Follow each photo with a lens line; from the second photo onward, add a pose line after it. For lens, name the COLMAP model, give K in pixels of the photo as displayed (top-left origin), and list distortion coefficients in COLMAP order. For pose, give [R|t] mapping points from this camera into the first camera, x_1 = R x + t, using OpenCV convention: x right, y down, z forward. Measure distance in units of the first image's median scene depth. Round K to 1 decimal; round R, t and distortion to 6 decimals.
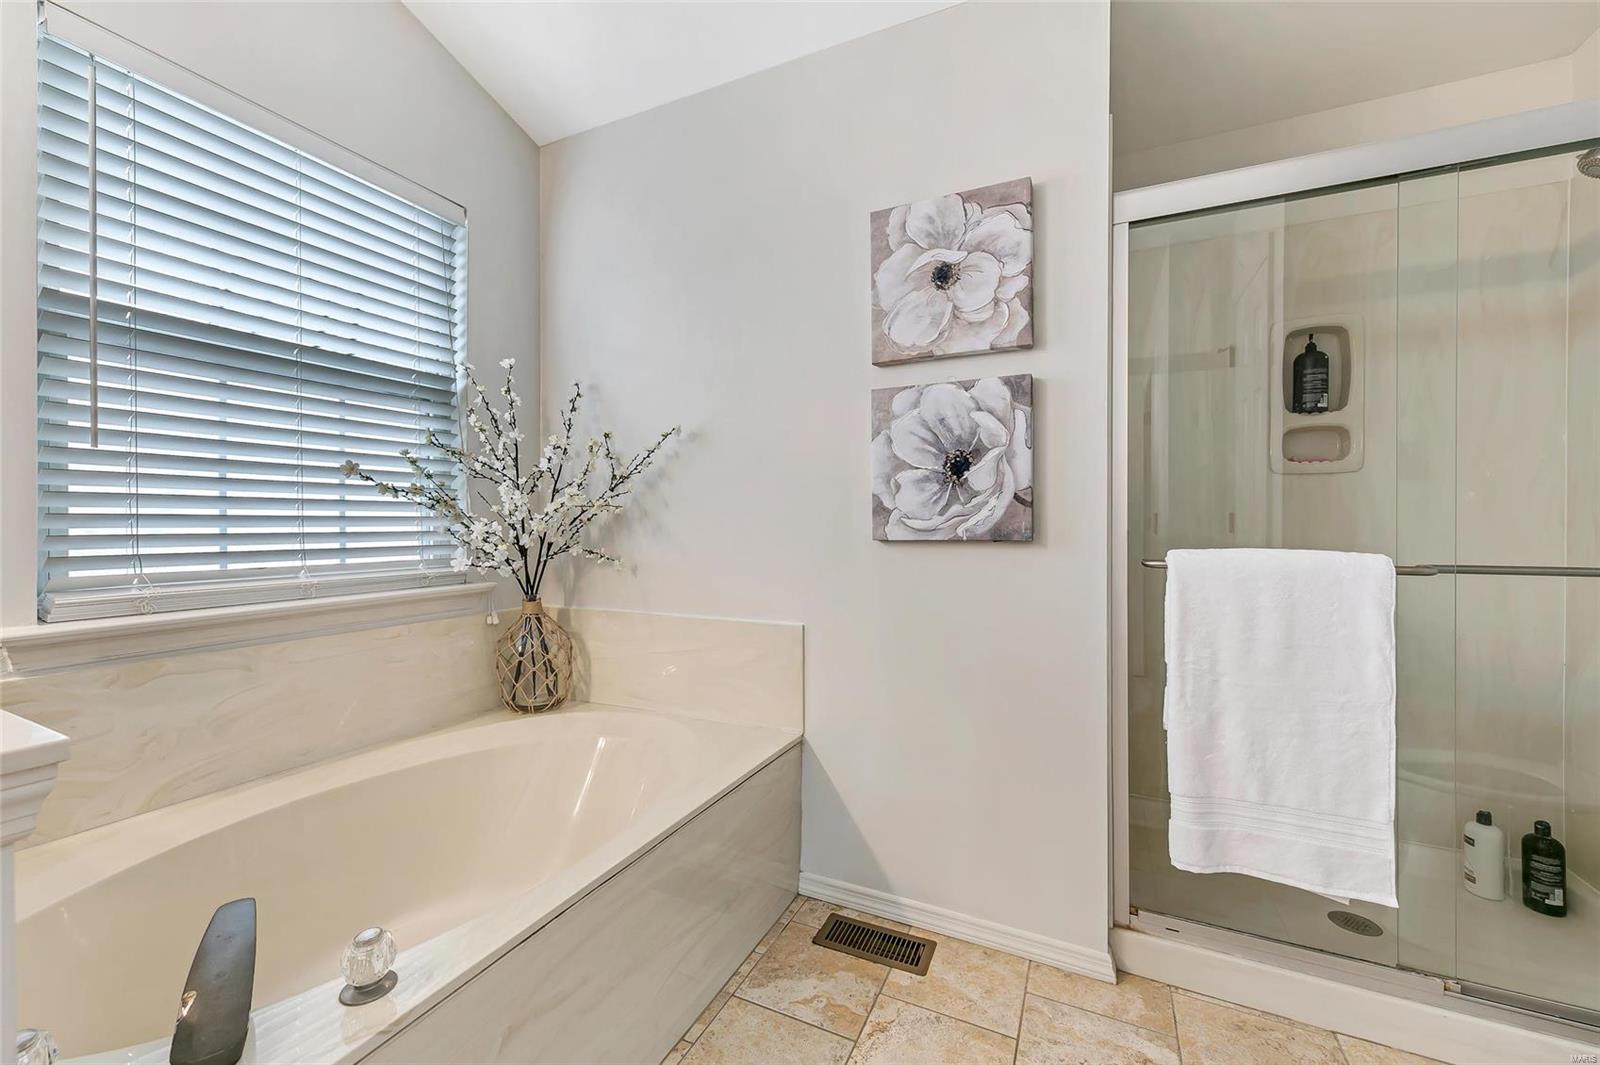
lens RADIAL K [[632.8, 0, 788.9], [0, 632.8, 523.1], [0, 0, 1]] dist [0.006893, -0.000254]
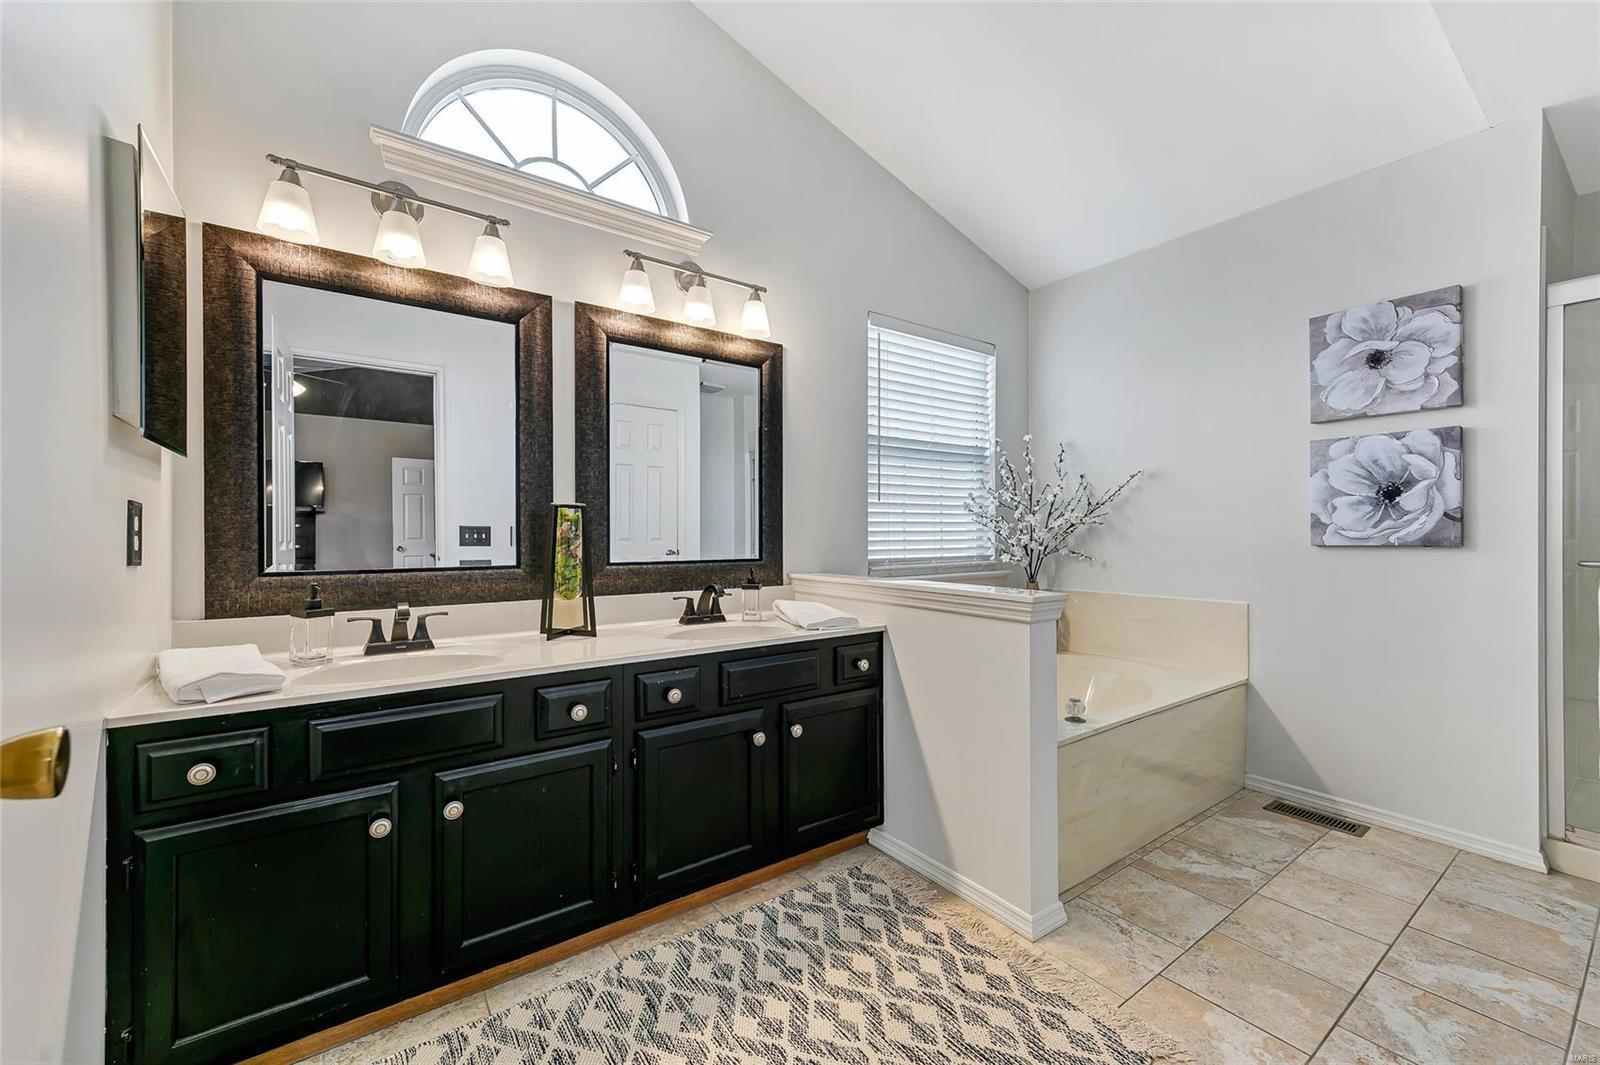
lens RADIAL K [[632.8, 0, 794.4], [0, 632.8, 535.4], [0, 0, 1]] dist [0.006893, -0.000254]
pose [[0.880140, -0.001854, -0.474710, -0.229262], [0.004315, 0.999982, 0.004096, -0.006923], [0.474694, -0.005653, 0.880133, -0.883819]]
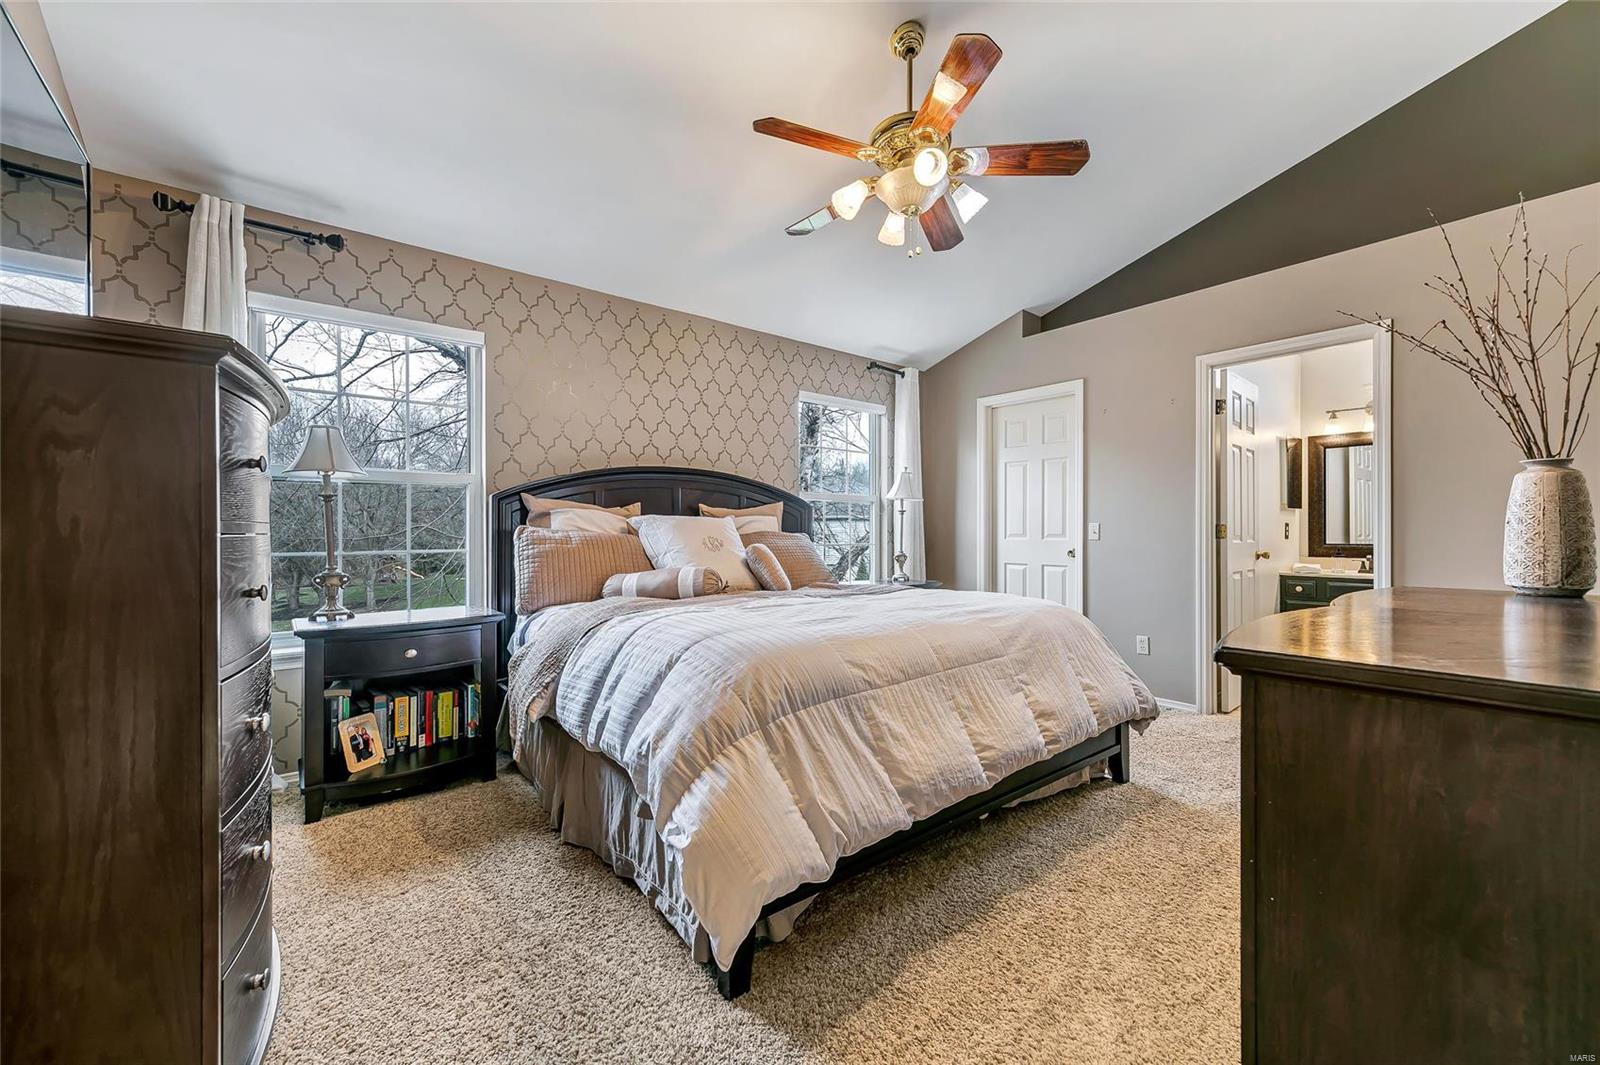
lens RADIAL K [[632.8, 0, 793.9], [0, 632.8, 526.3], [0, 0, 1]] dist [0.006893, -0.000254]
pose [[-0.413716, -0.004833, -0.910393, 2.475983], [-0.000547, 0.999987, -0.005060, -0.014283], [0.910406, -0.001596, -0.413713, -1.481676]]
